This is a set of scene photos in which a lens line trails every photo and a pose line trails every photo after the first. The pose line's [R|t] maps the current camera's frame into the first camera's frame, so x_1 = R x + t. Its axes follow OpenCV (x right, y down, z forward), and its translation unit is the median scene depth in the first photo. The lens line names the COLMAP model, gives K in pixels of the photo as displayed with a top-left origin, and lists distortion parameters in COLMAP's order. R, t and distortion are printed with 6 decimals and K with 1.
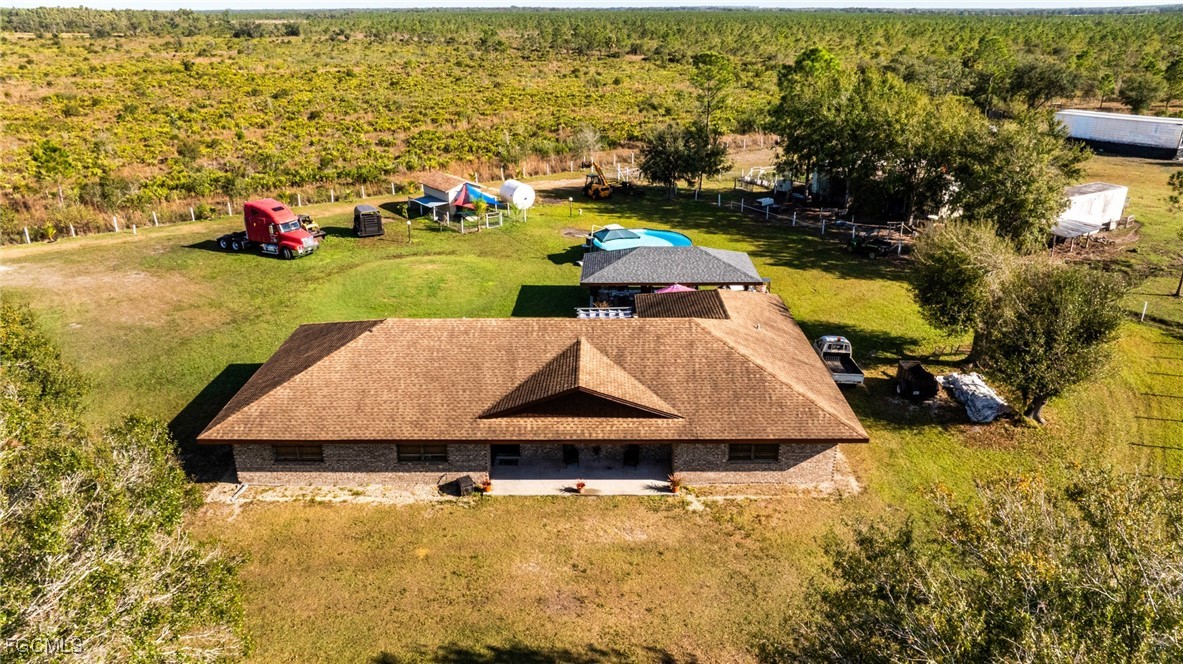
lens RADIAL K [[837.1, 0, 597.5], [0, 837.1, 330.3], [0, 0, 1]] dist [-0.026928, 0.018256]
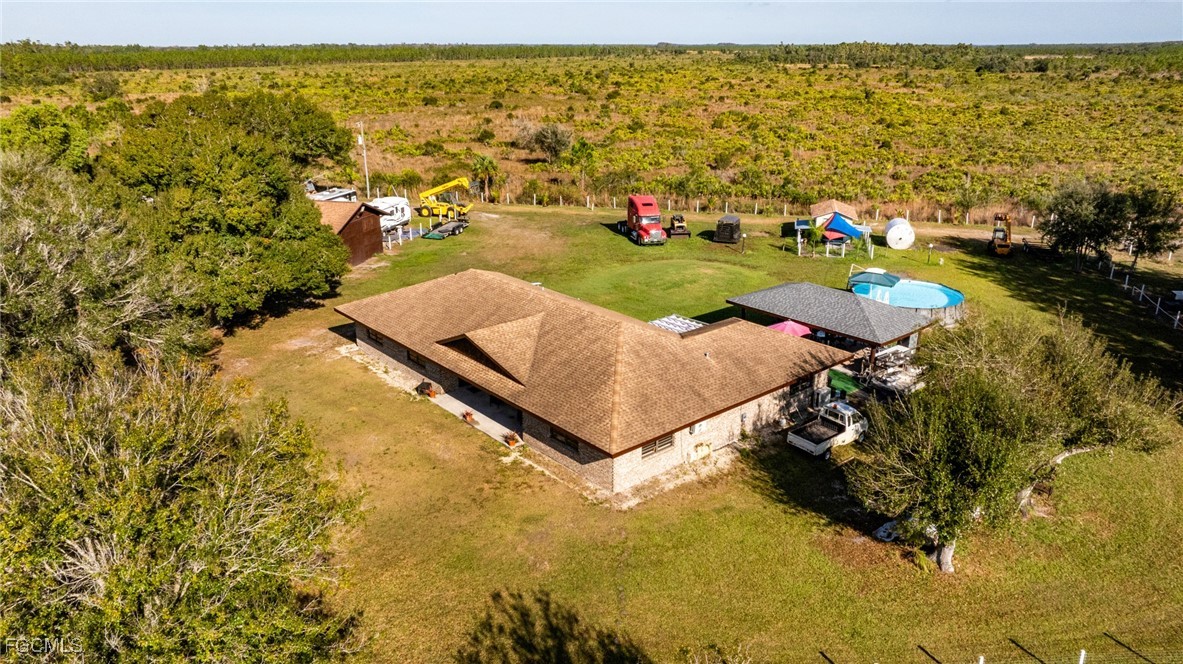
lens RADIAL K [[837.1, 0, 590.3], [0, 837.1, 329.8], [0, 0, 1]] dist [-0.026928, 0.018256]
pose [[0.654338, 0.246236, -0.714989, 0.471685], [-0.272643, 0.958728, 0.080663, -0.043985], [0.705342, 0.142156, 0.694466, 0.109236]]
